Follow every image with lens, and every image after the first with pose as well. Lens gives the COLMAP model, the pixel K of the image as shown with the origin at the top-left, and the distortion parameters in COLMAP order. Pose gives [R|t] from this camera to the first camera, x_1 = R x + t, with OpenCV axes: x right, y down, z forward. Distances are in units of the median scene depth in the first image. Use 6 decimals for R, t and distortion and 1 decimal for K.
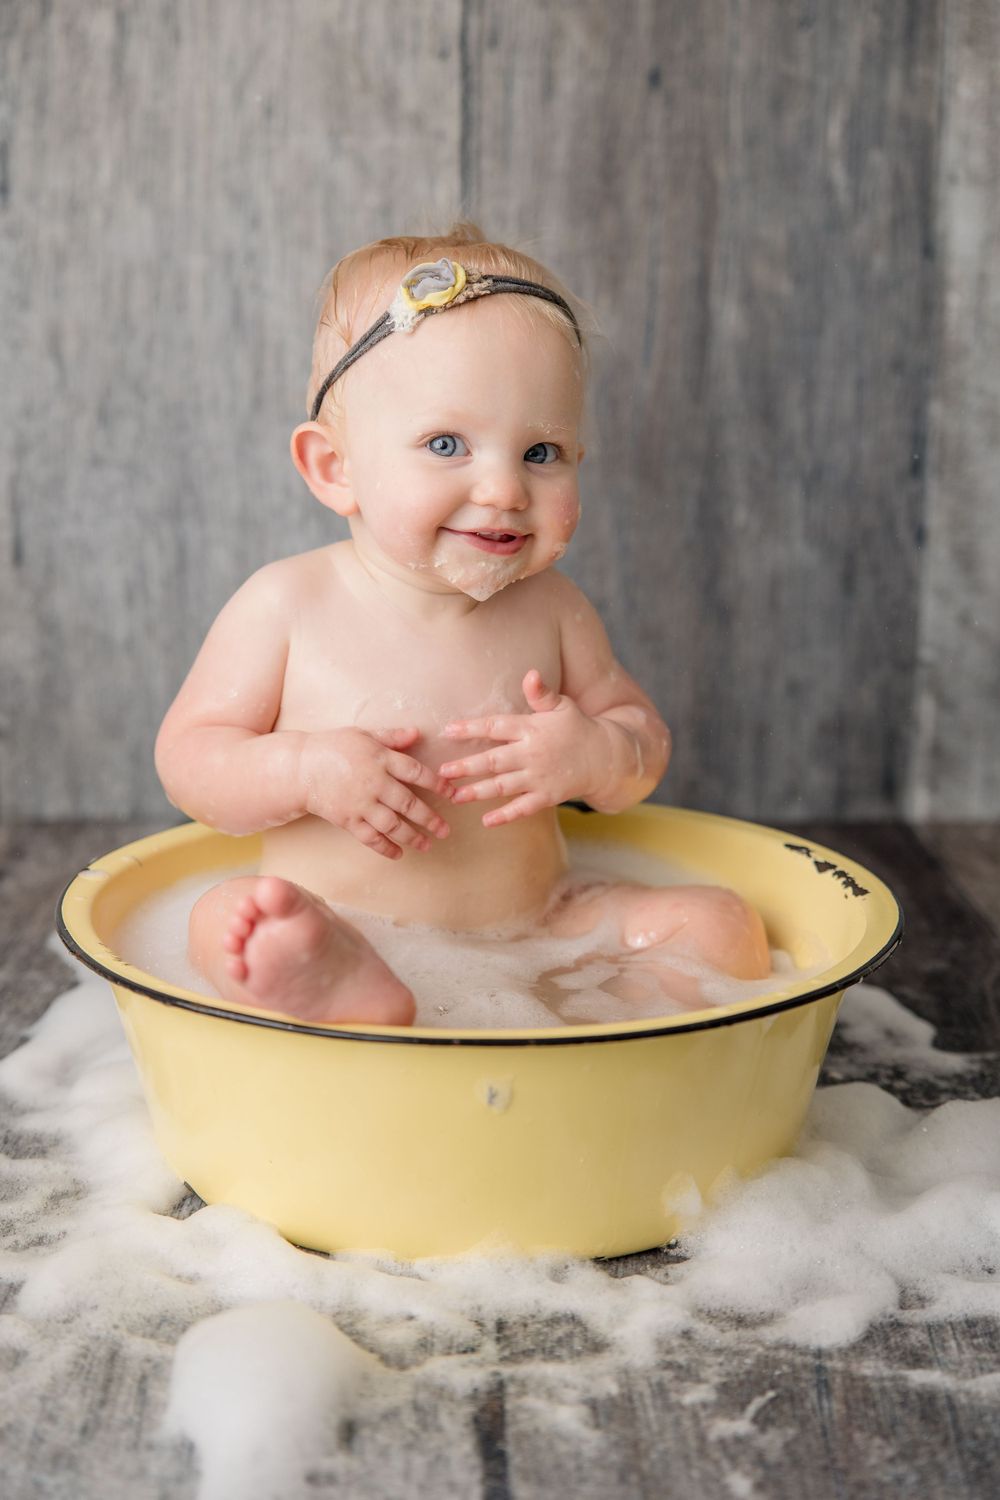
lens RADIAL K [[2320.4, 0, 485.6], [0, 2320.4, 722.1], [0, 0, 1]] dist [0.051277, 0.000000]
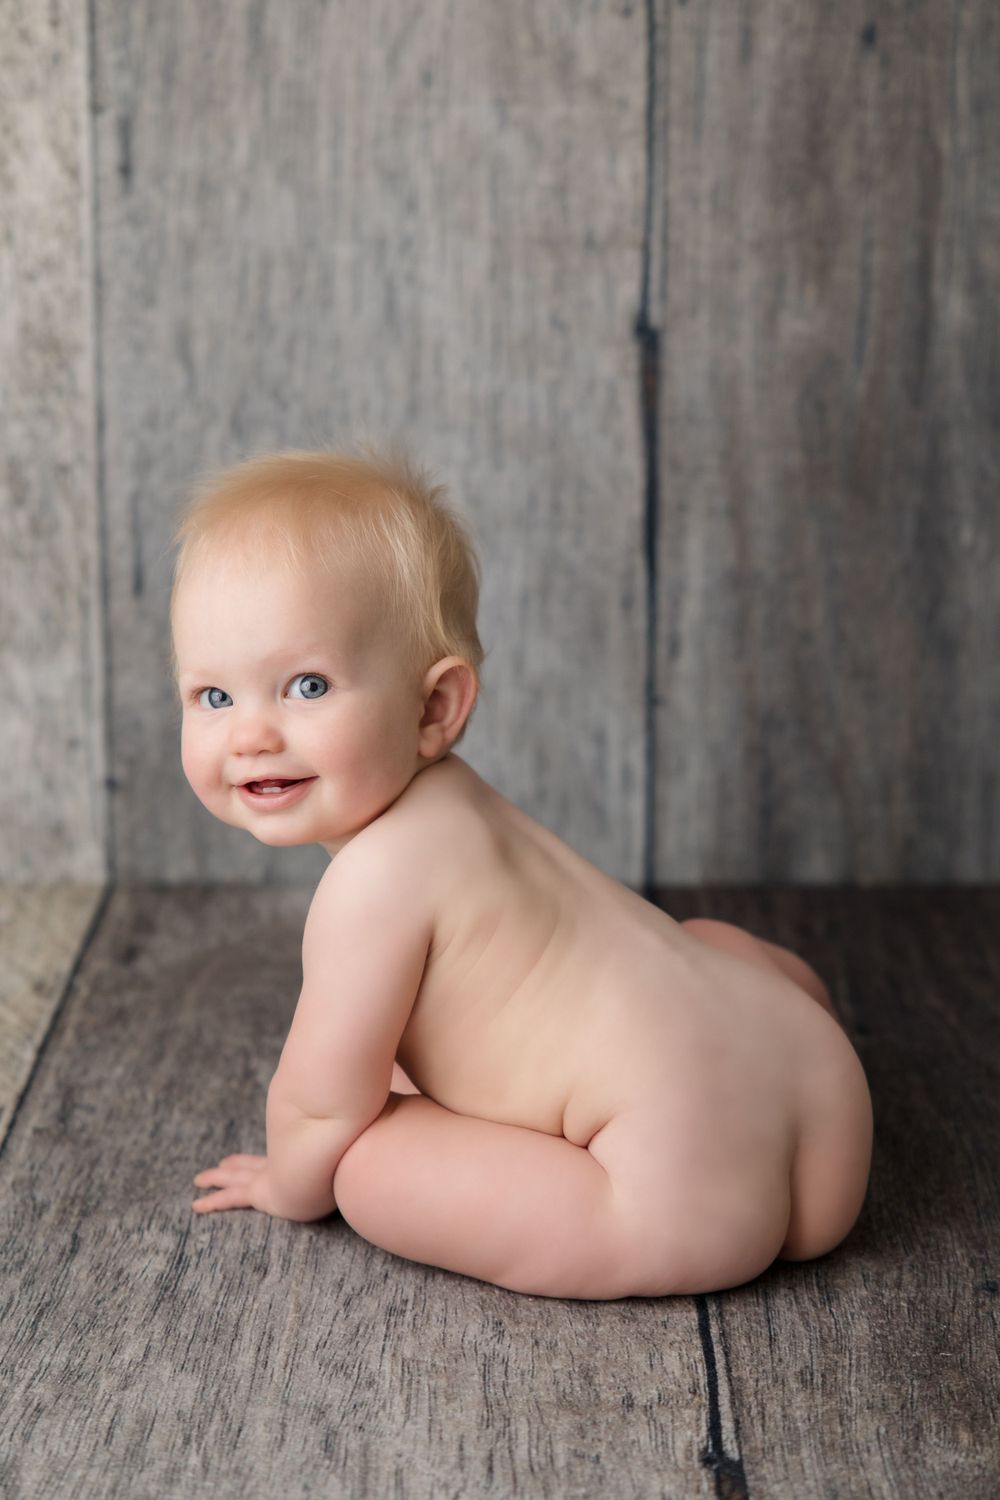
lens RADIAL K [[3494.5, 0, 494.2], [0, 3494.5, 754.5], [0, 0, 1]] dist [0.057964, 0.000000]
pose [[0.999824, -0.002066, -0.018645, -0.043499], [0.002716, 0.999387, 0.034892, -0.053927], [0.018562, -0.034936, 0.999217, -0.320549]]
